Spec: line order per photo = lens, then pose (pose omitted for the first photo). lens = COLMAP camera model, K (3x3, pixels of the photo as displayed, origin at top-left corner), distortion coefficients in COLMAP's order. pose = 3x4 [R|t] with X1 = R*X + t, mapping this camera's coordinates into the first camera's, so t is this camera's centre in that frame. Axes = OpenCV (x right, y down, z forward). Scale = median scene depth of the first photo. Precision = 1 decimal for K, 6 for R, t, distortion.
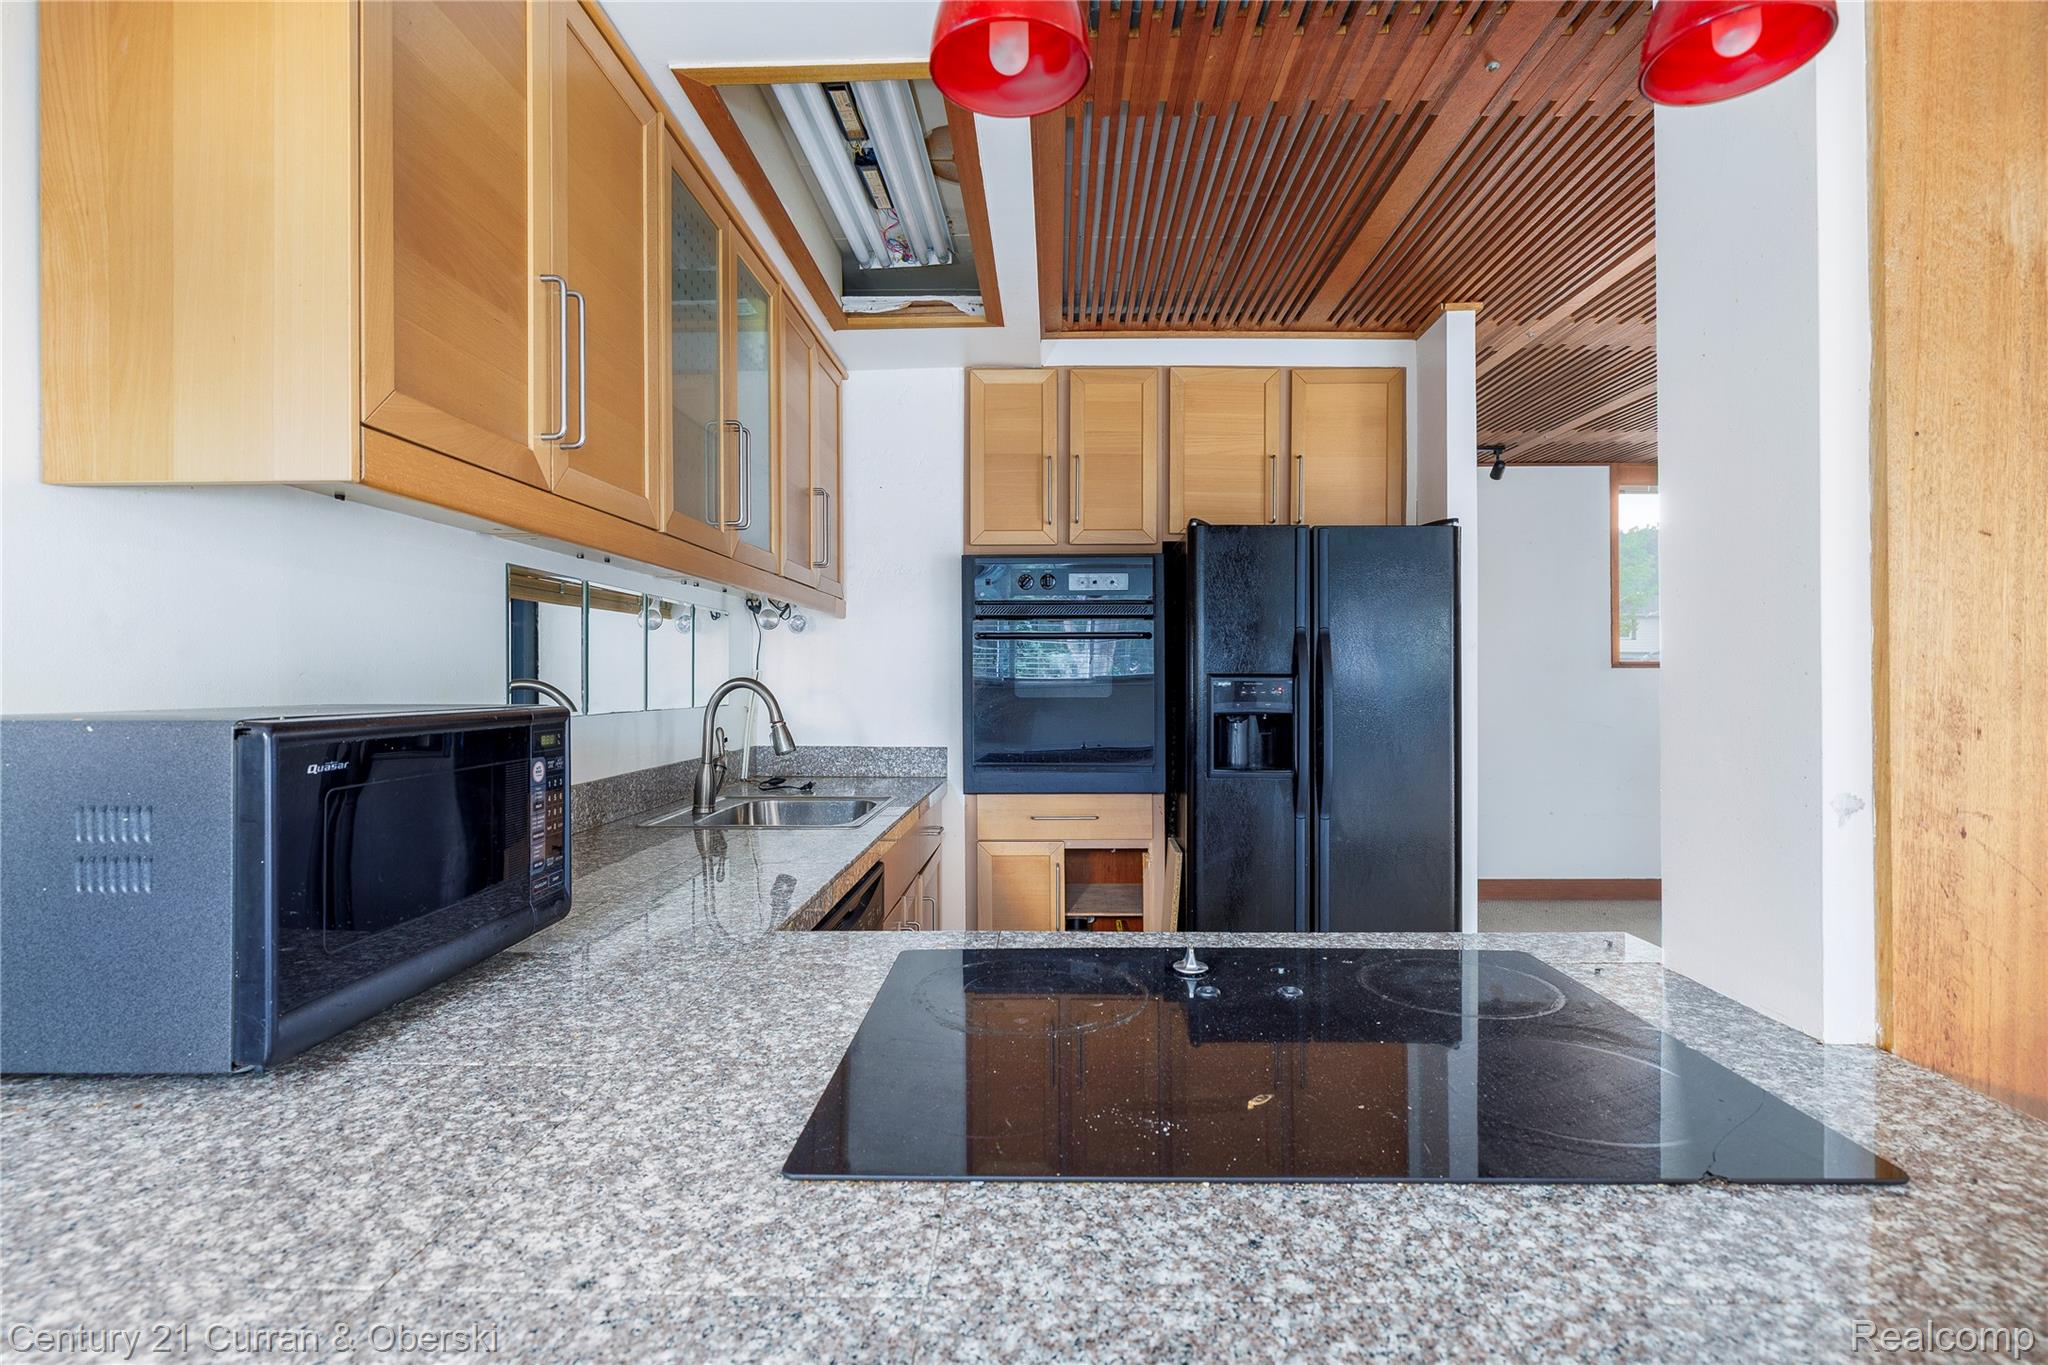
lens RADIAL K [[965.5, 0, 1029.7], [0, 965.5, 678.5], [0, 0, 1]] dist [-0.003631, 0.001570]
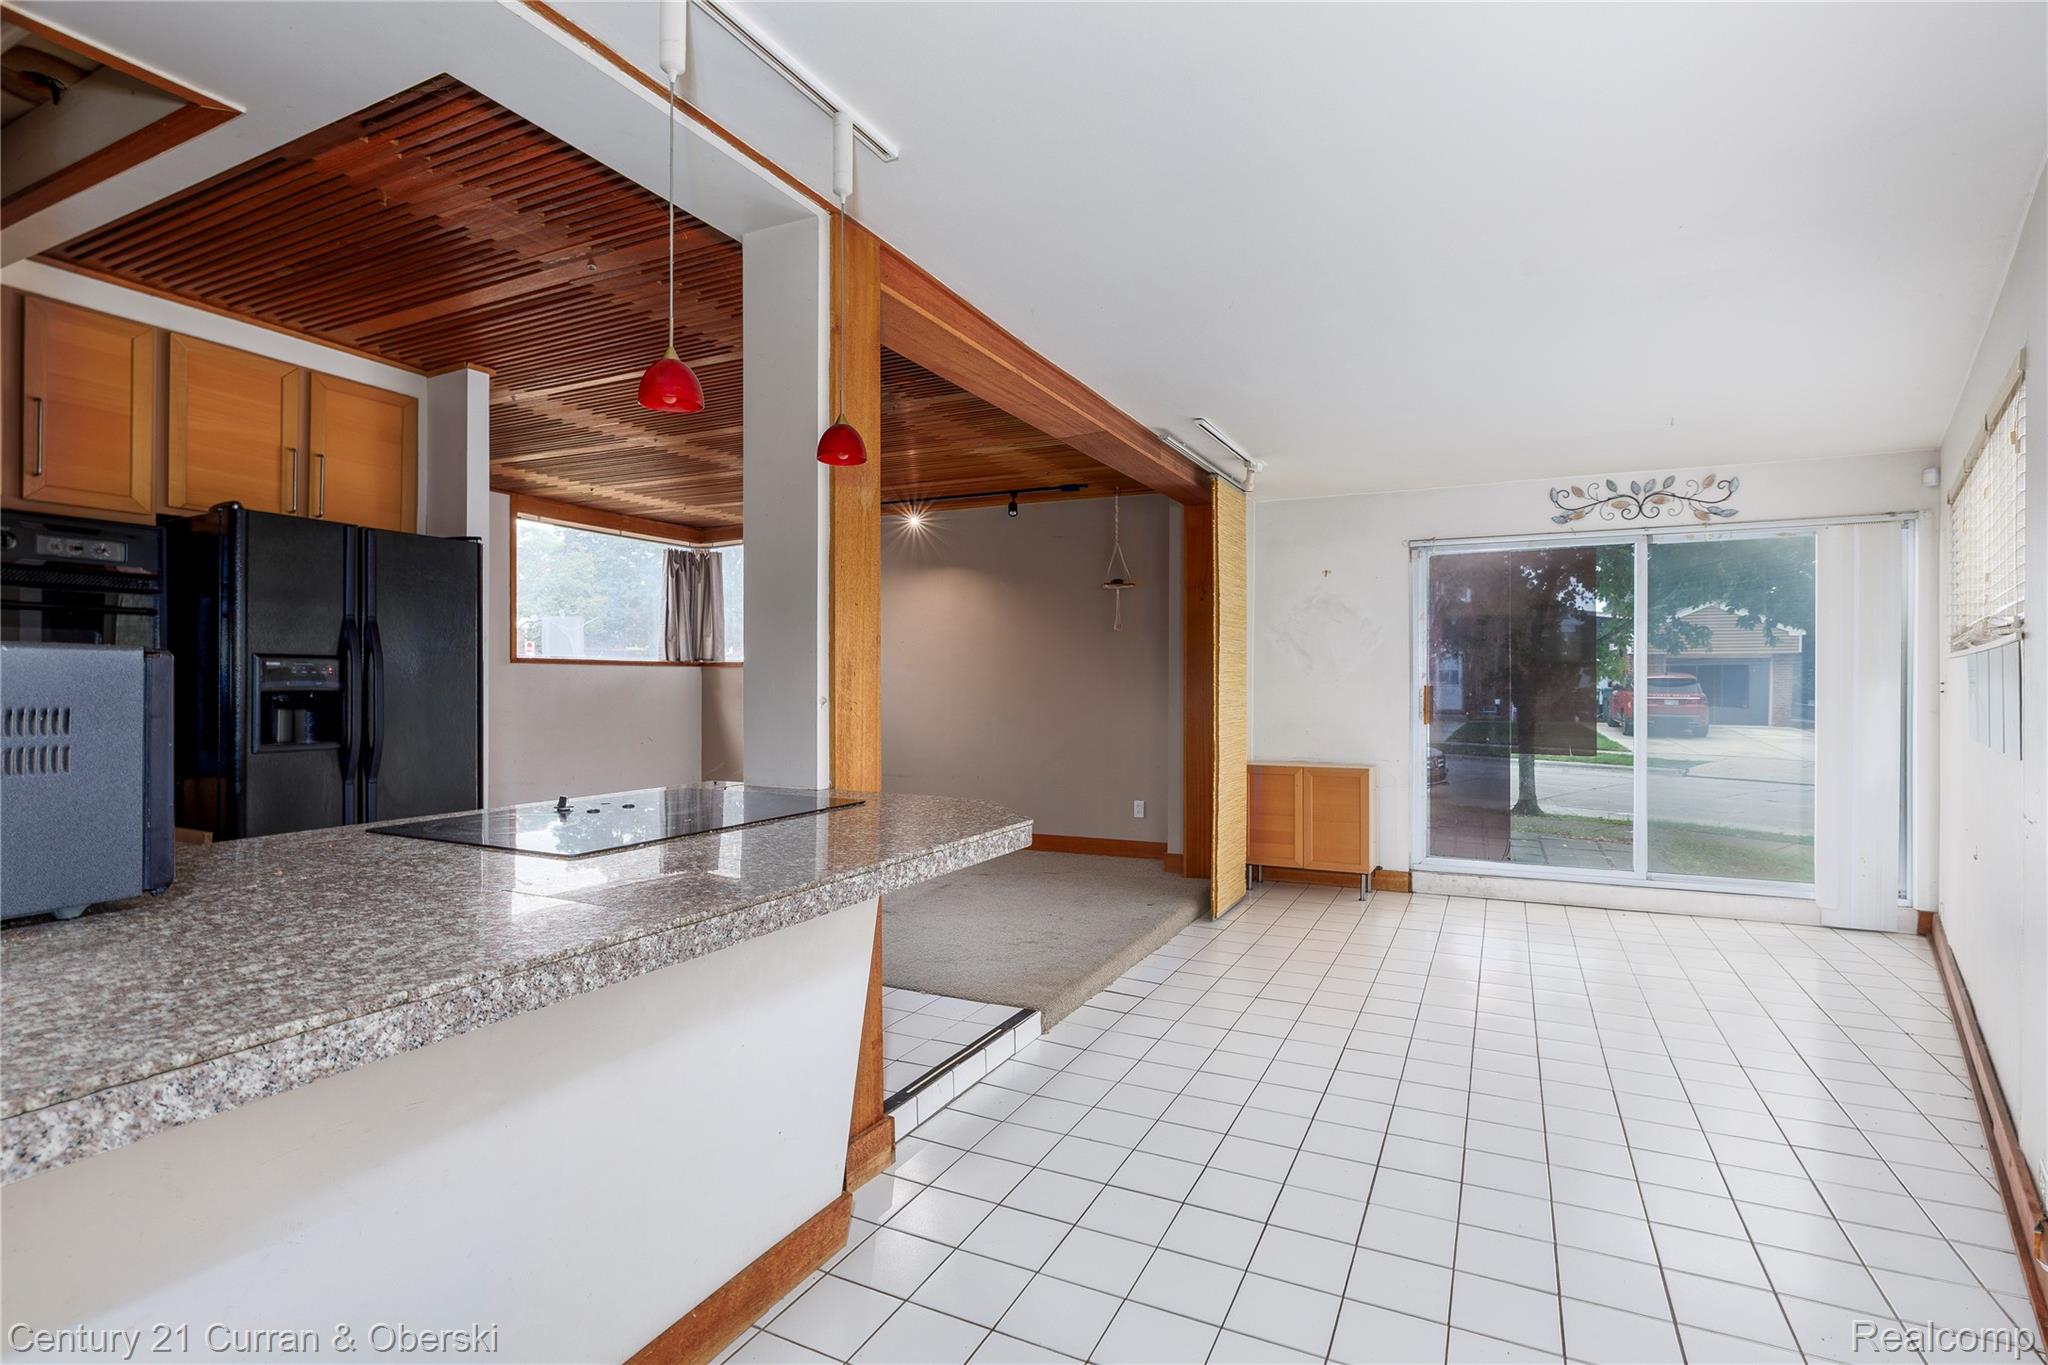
lens RADIAL K [[965.5, 0, 1033.4], [0, 965.5, 682.5], [0, 0, 1]] dist [-0.003631, 0.001570]
pose [[0.426463, 0.002793, 0.904501, -0.358030], [-0.004390, 0.999990, -0.001018, 0.021335], [-0.904494, -0.003536, 0.426471, -0.181172]]
